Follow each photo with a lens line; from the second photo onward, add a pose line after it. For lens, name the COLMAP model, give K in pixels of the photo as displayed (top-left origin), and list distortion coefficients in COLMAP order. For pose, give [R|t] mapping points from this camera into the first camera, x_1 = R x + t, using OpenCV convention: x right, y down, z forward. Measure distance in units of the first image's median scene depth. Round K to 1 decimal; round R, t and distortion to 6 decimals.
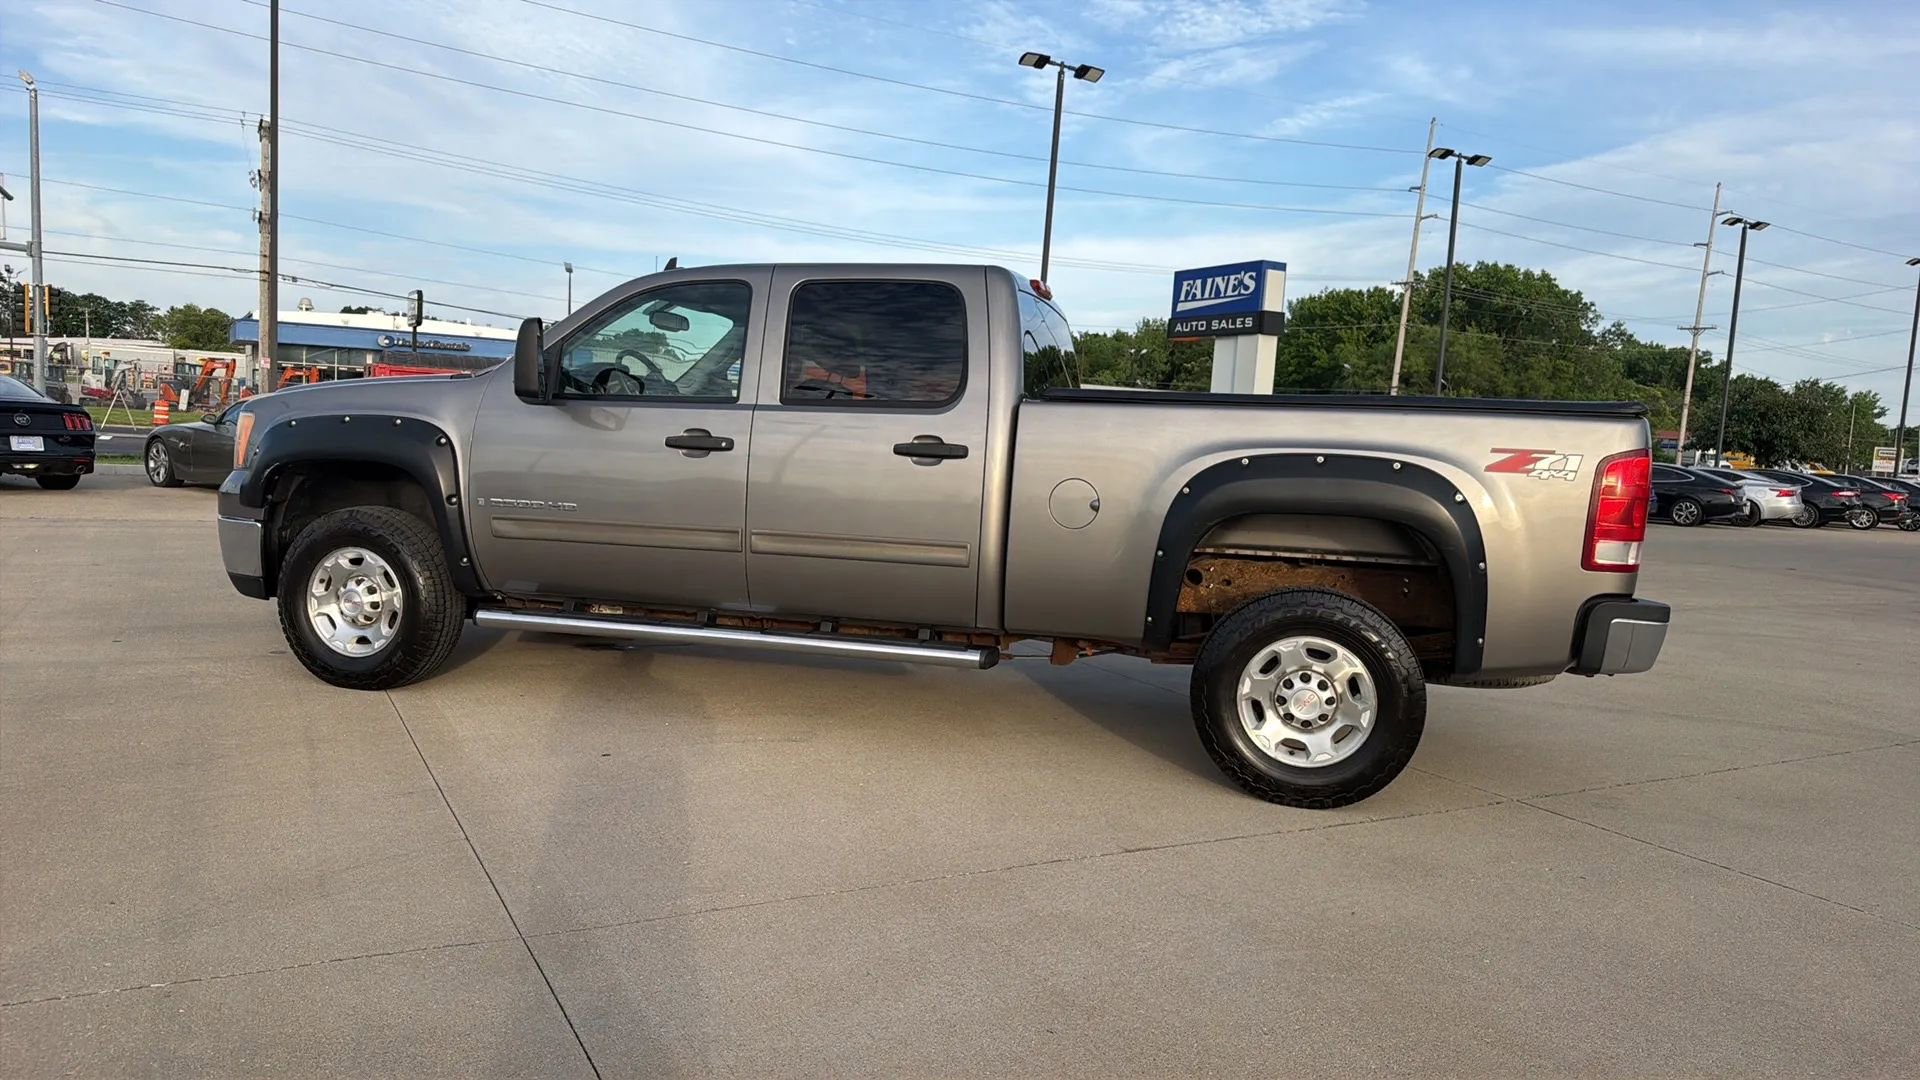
lens RADIAL K [[1292.5, 0, 934.3], [0, 1292.5, 560.1], [0, 0, 1]] dist [0.046893, -0.060370]
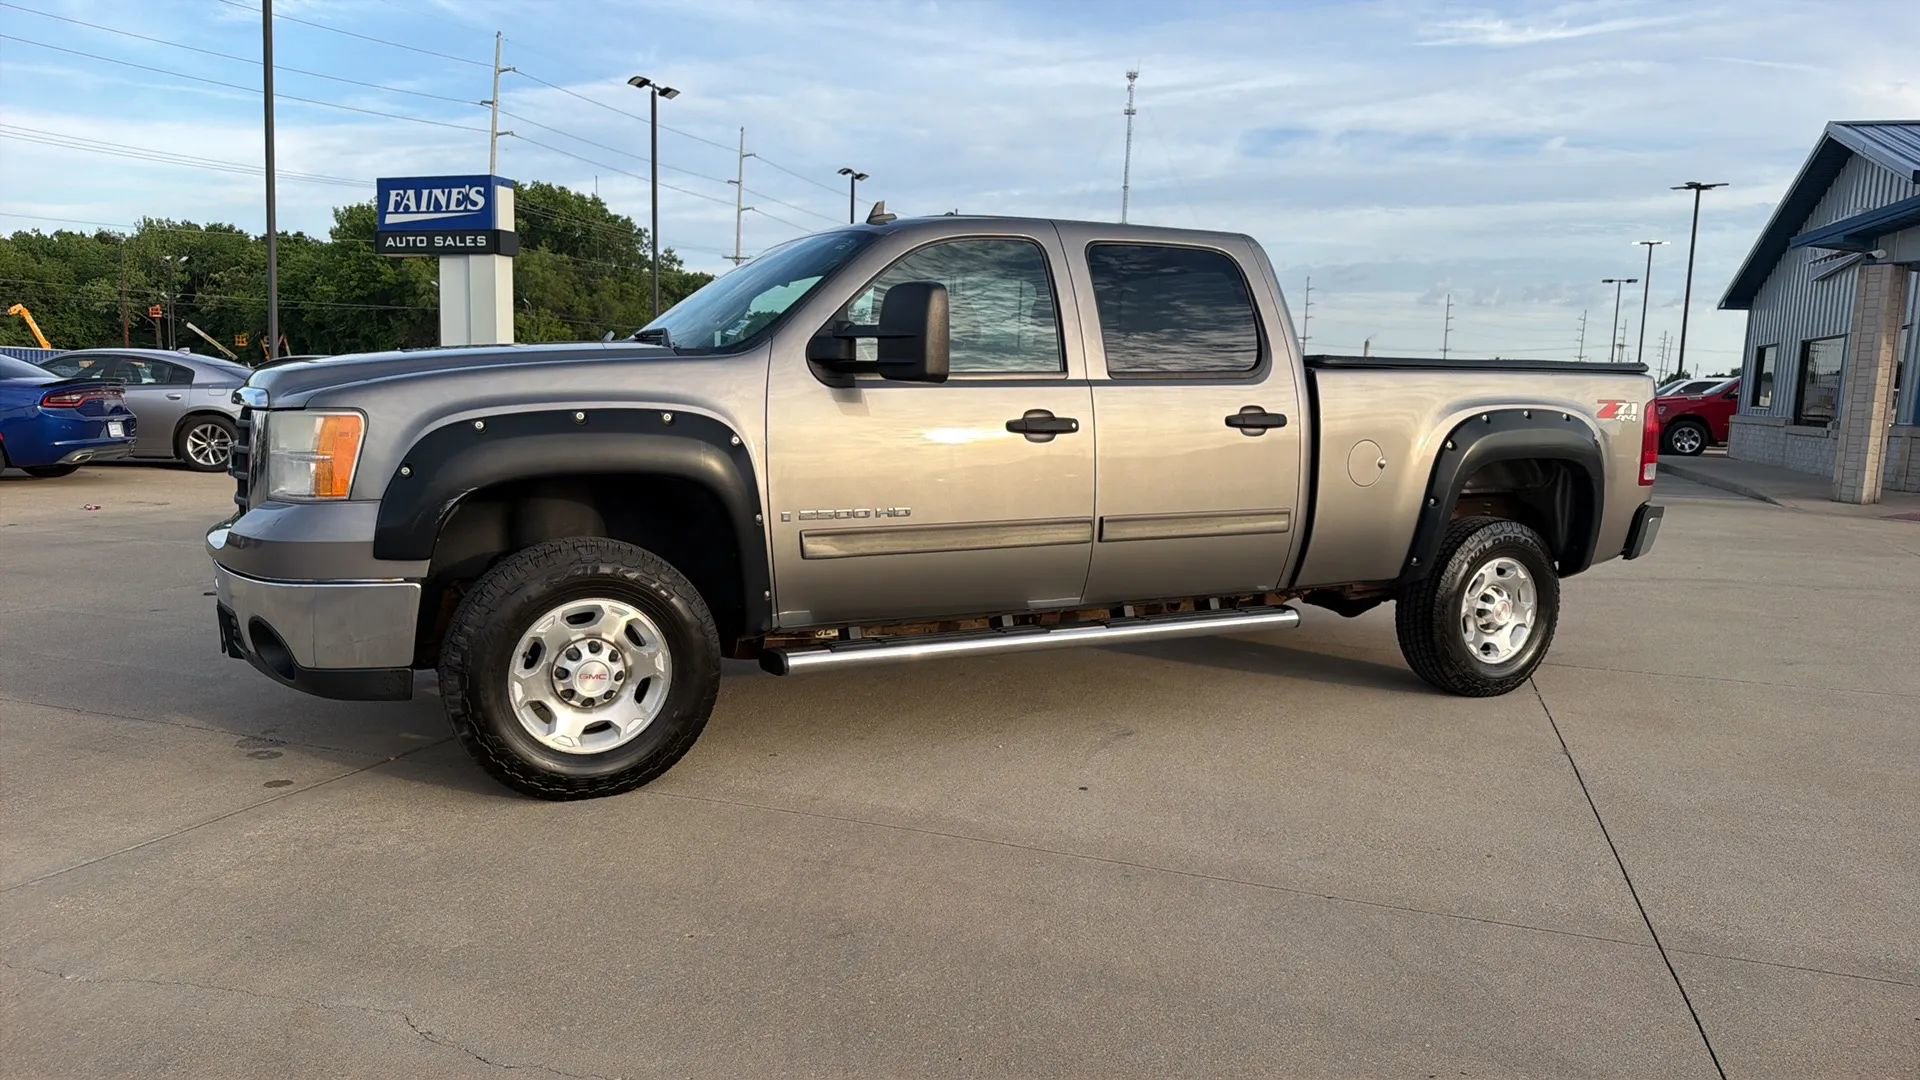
lens RADIAL K [[1296.0, 0, 968.9], [0, 1296.0, 547.0], [0, 0, 1]] dist [0.041719, -0.059950]
pose [[0.744060, -0.115274, 0.658093, -0.794120], [0.080552, 0.993296, 0.082914, -0.083511], [-0.663239, -0.008682, 0.748357, 0.363424]]
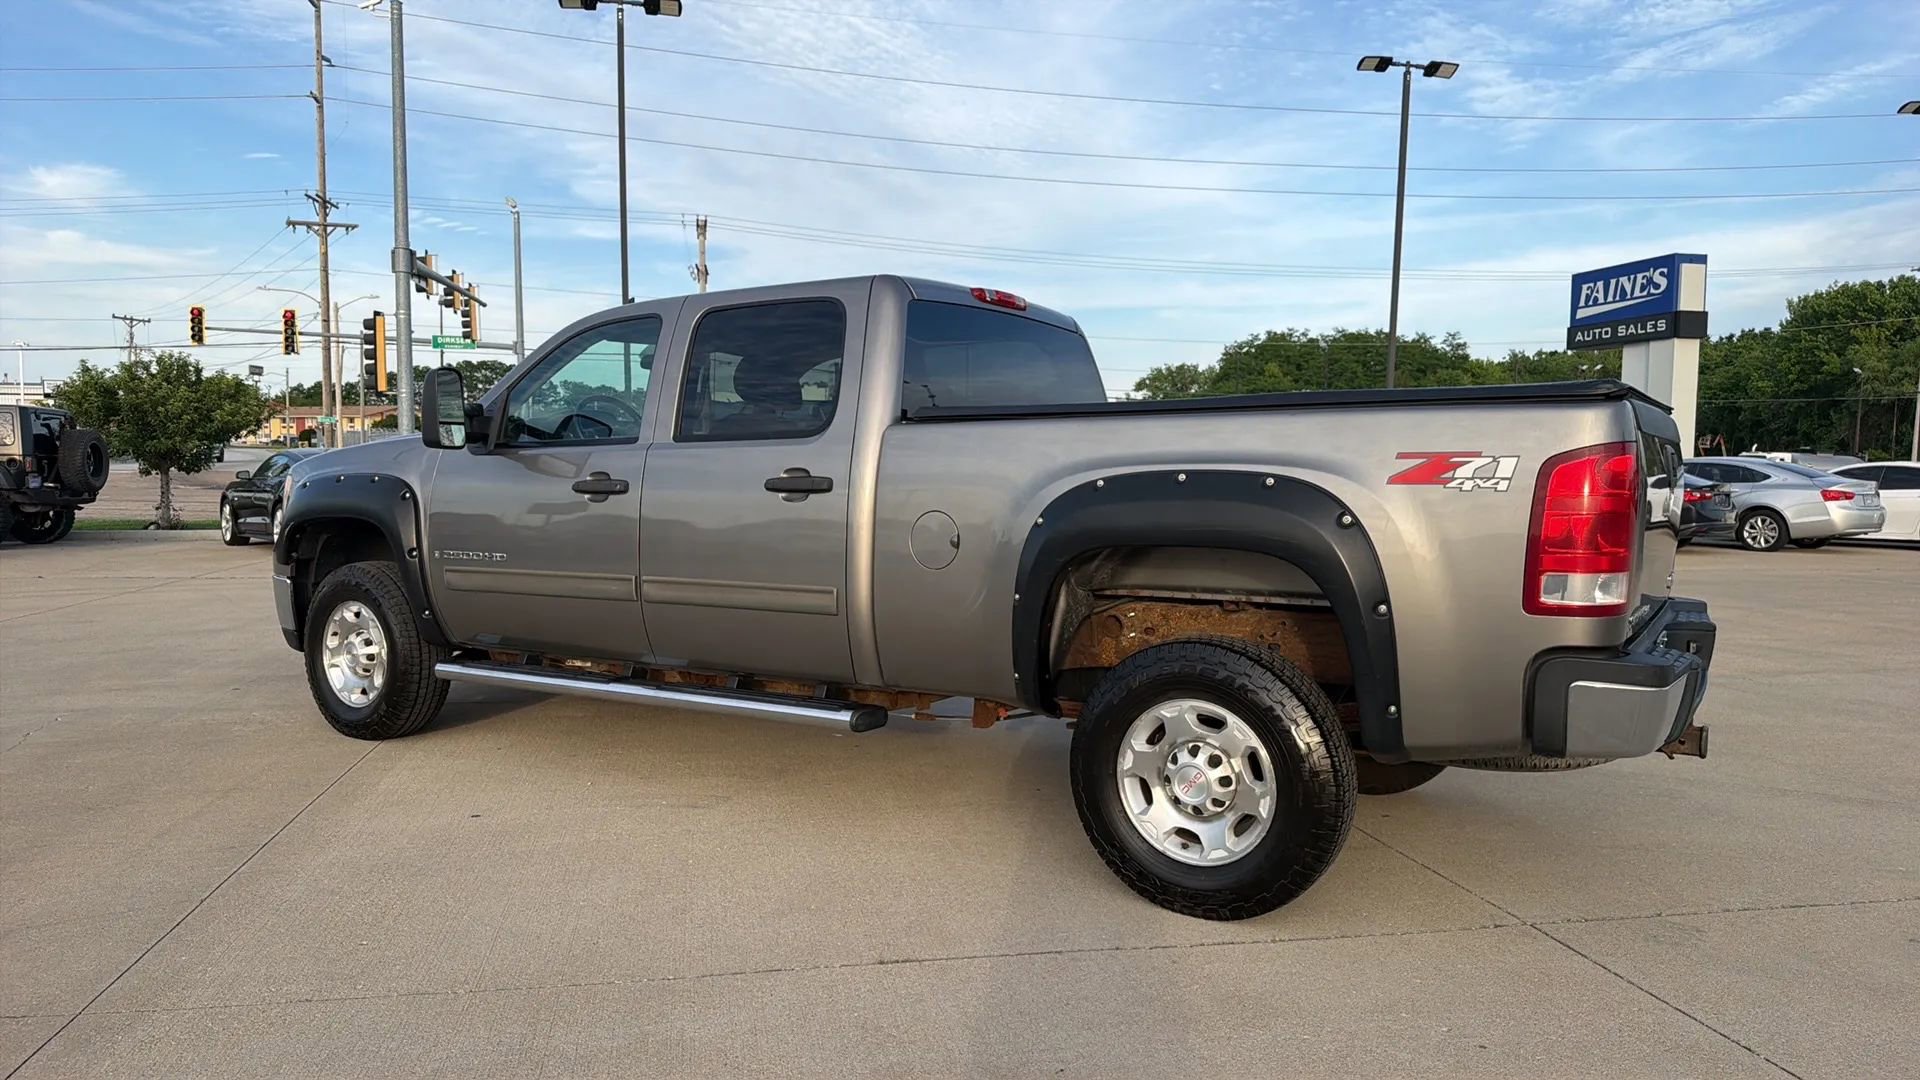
lens RADIAL K [[1295.4, 0, 946.9], [0, 1295.4, 547.1], [0, 0, 1]] dist [0.042079, -0.057387]
pose [[0.948579, -0.025111, -0.315543, 0.352660], [0.010656, 0.998817, -0.047454, 0.001600], [0.316361, 0.041652, 0.947724, 0.172075]]
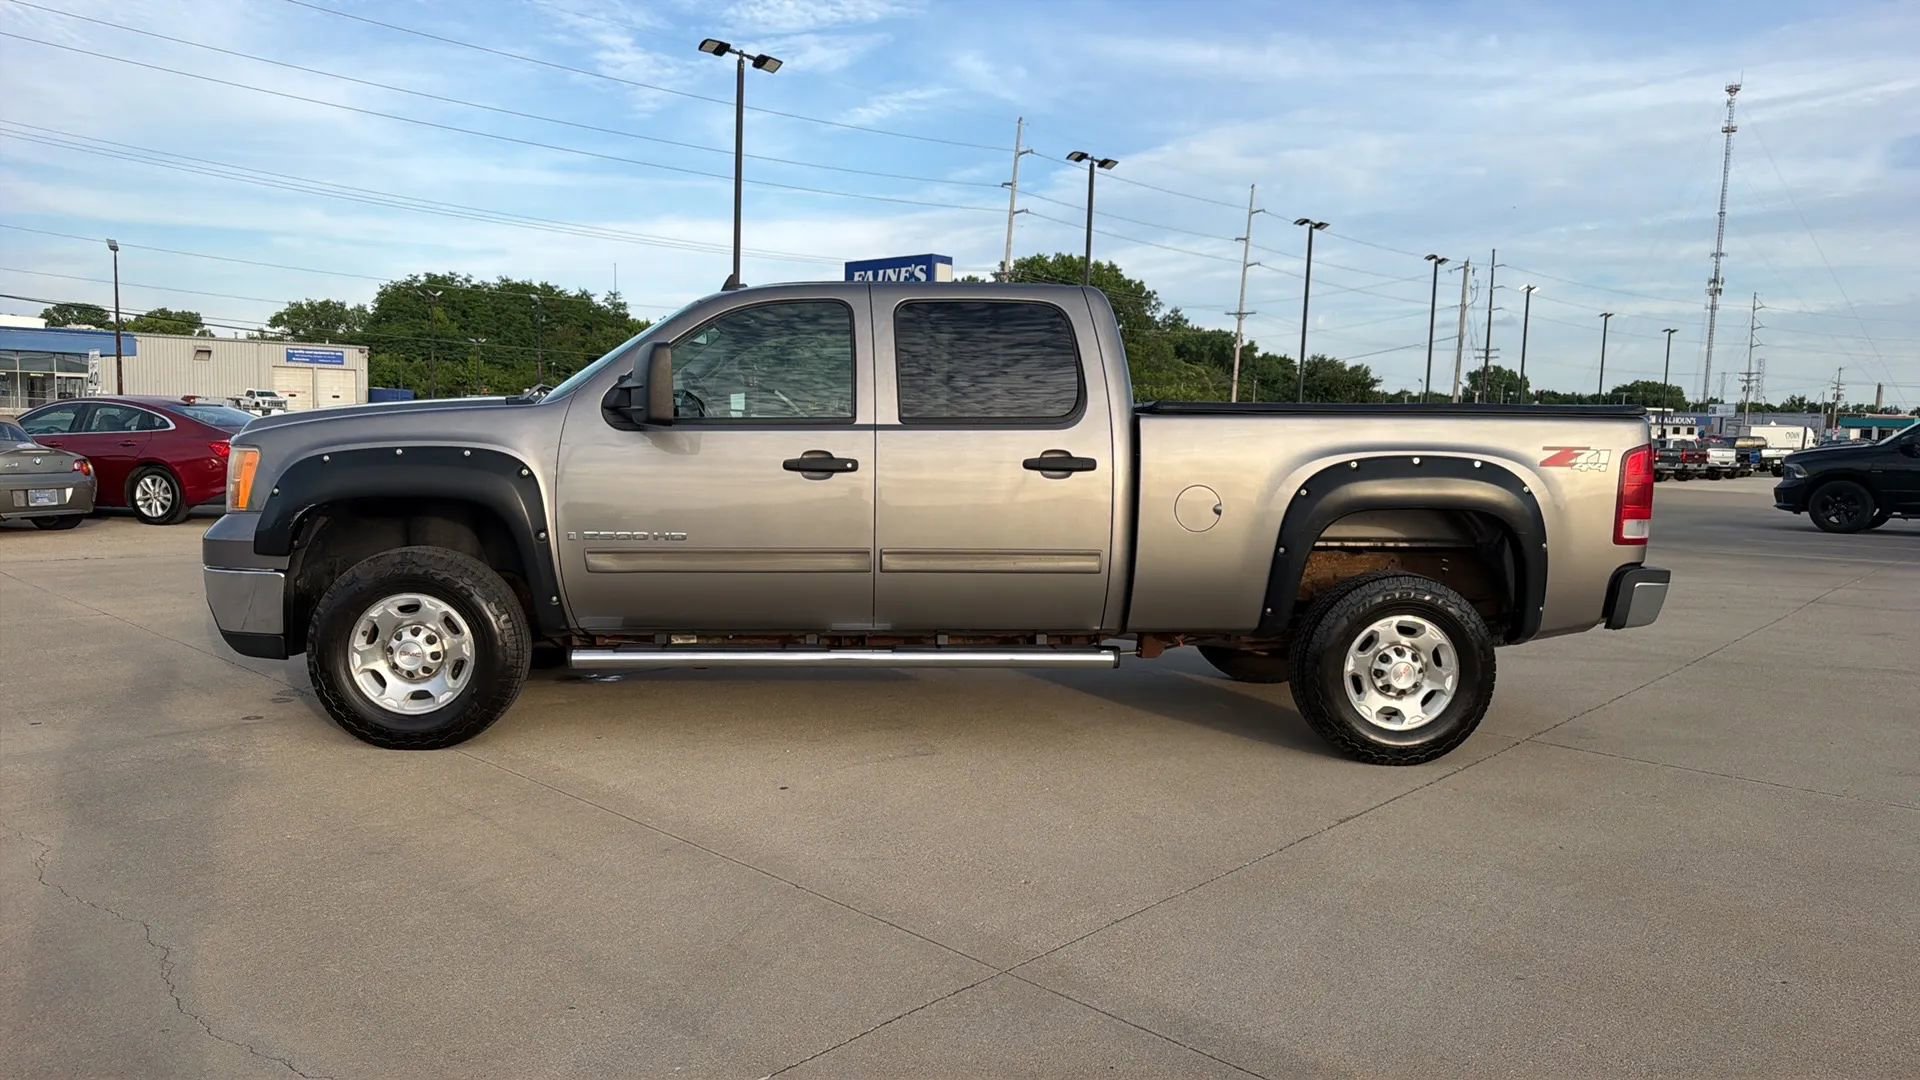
lens RADIAL K [[1295.4, 0, 946.9], [0, 1295.4, 547.1], [0, 0, 1]] dist [0.042079, -0.057387]
pose [[0.950183, -0.057625, 0.306320, -0.388313], [0.056637, 0.998321, 0.012118, -0.033514], [-0.306504, 0.005835, 0.951851, 0.028741]]
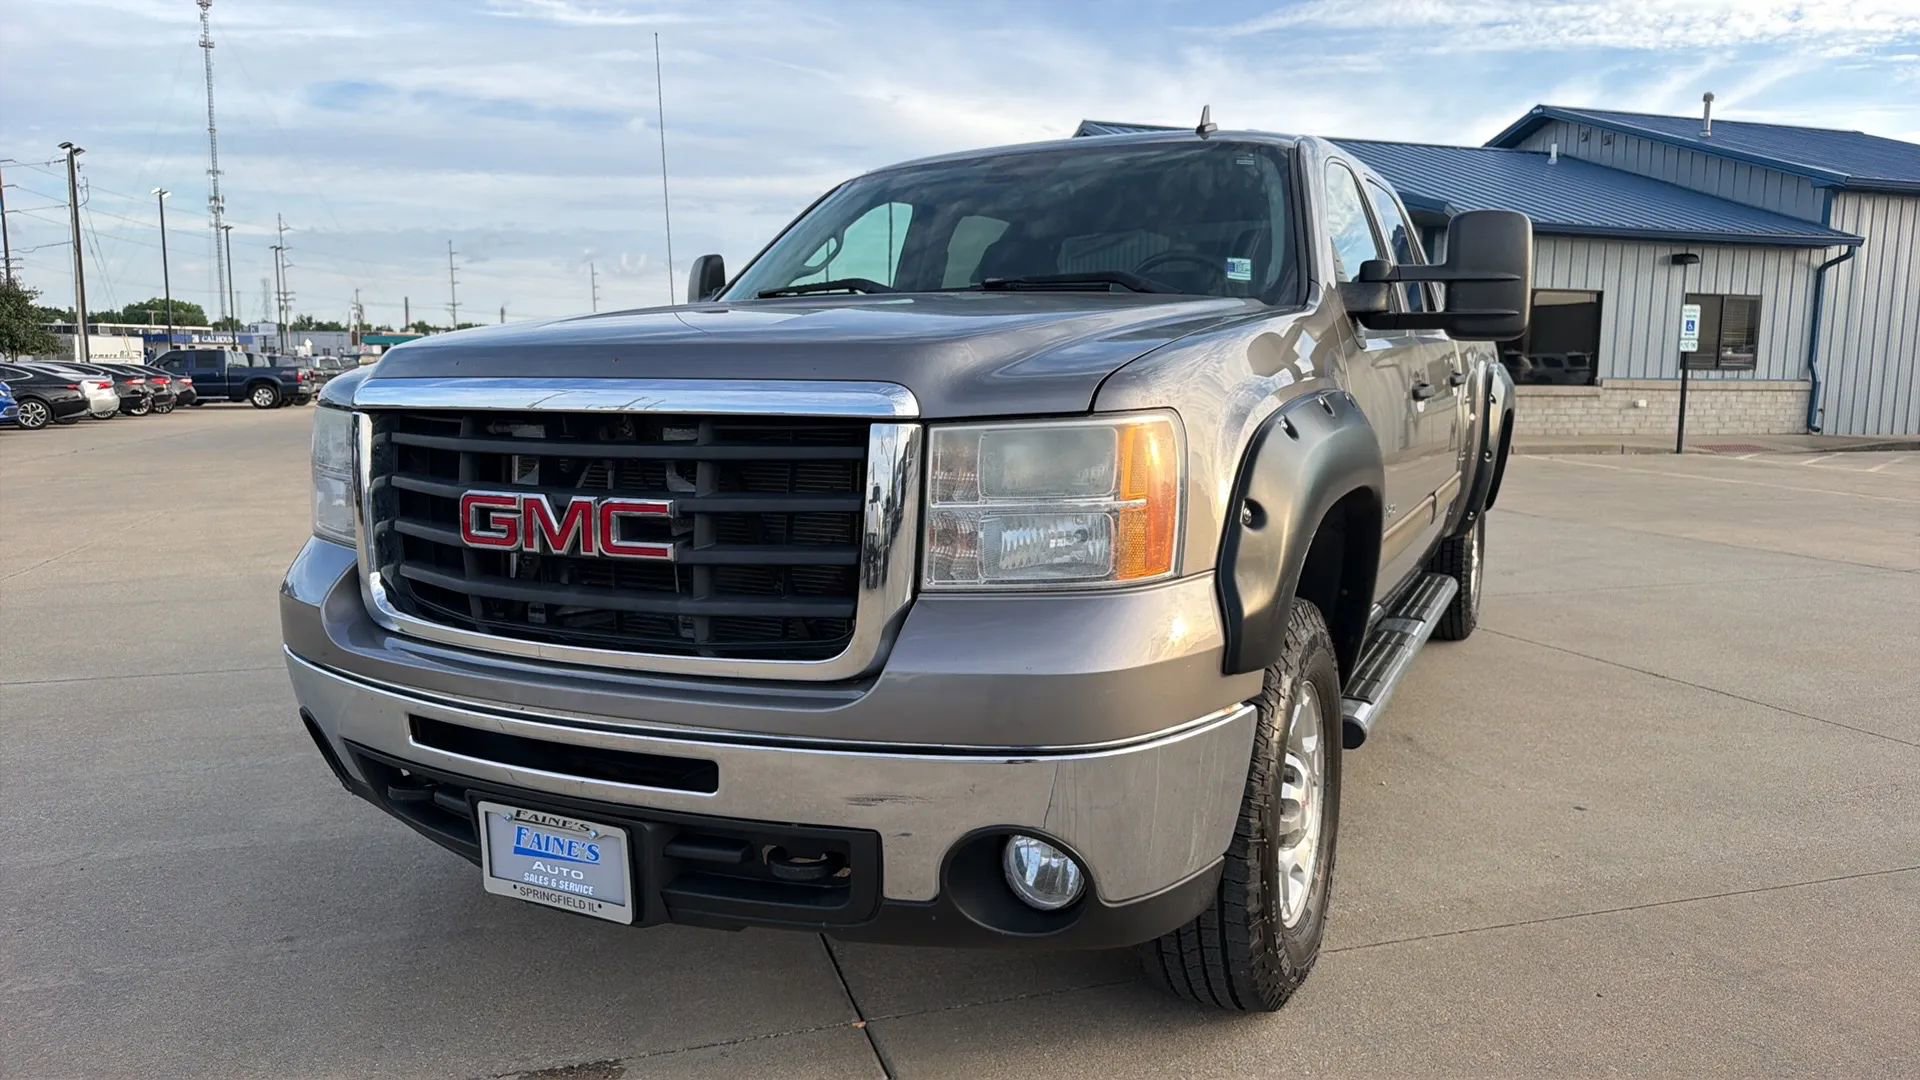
lens RADIAL K [[1303.7, 0, 950.9], [0, 1303.7, 544.6], [0, 0, 1]] dist [0.009729, -0.006895]
pose [[0.218112, -0.186727, 0.957894, -0.948532], [0.112341, 0.979804, 0.165418, -0.154791], [-0.969436, 0.071531, 0.234684, 1.068569]]
